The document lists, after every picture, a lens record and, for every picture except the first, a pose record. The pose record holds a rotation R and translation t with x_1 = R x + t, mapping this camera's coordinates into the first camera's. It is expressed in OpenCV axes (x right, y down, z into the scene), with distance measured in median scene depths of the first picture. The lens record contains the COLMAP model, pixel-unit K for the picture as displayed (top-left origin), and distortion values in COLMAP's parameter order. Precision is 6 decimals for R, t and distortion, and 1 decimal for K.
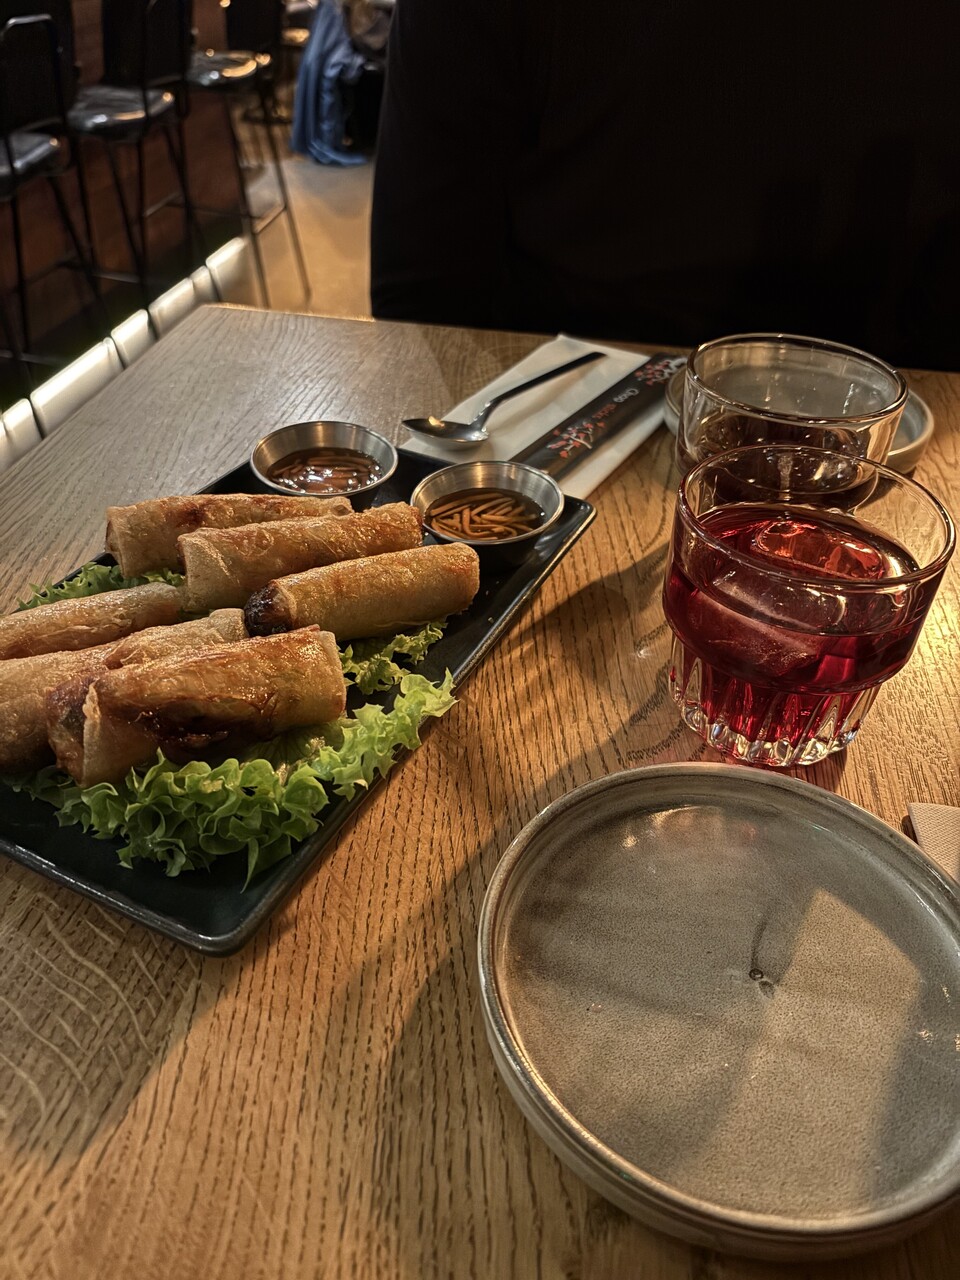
lens RADIAL K [[988.1, 0, 474.4], [0, 988.1, 639.1], [0, 0, 1]] dist [0.050884, -0.072544]
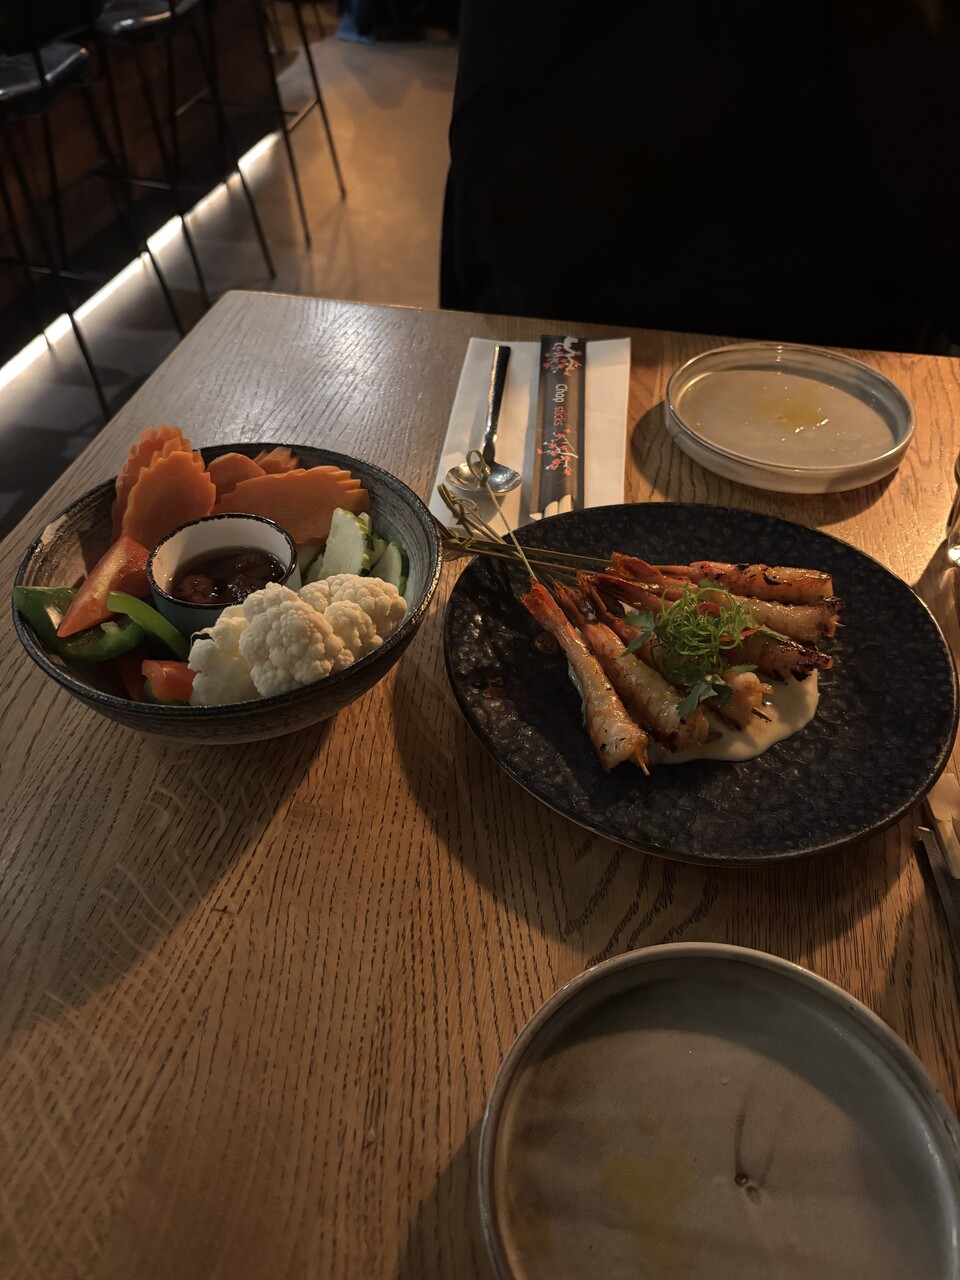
lens RADIAL K [[988.1, 0, 481.2], [0, 988.1, 634.6], [0, 0, 1]] dist [0.050884, -0.072544]
pose [[0.999270, 0.001798, -0.038174, 0.087389], [0.002289, 0.994283, 0.106749, -0.209426], [0.038147, -0.106758, 0.993553, -0.193275]]
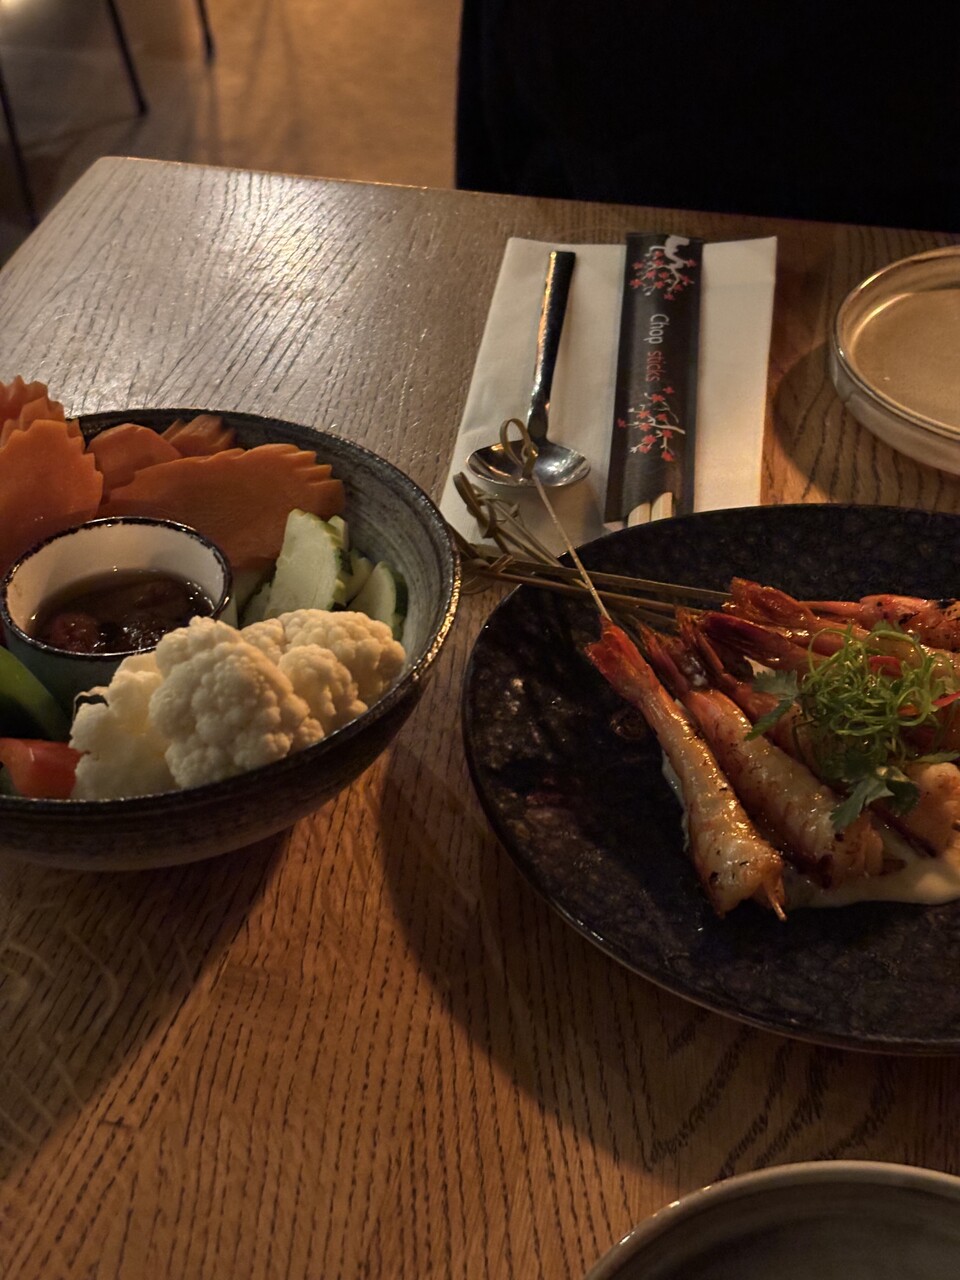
lens RADIAL K [[1987.6, 0, 492.1], [0, 1987.6, 633.6], [0, 0, 1]] dist [0.124789, 0.000000]
pose [[0.998181, -0.000664, -0.060287, 0.117472], [0.001882, 0.999795, 0.020161, -0.154835], [0.060262, -0.020237, 0.997977, -0.618485]]
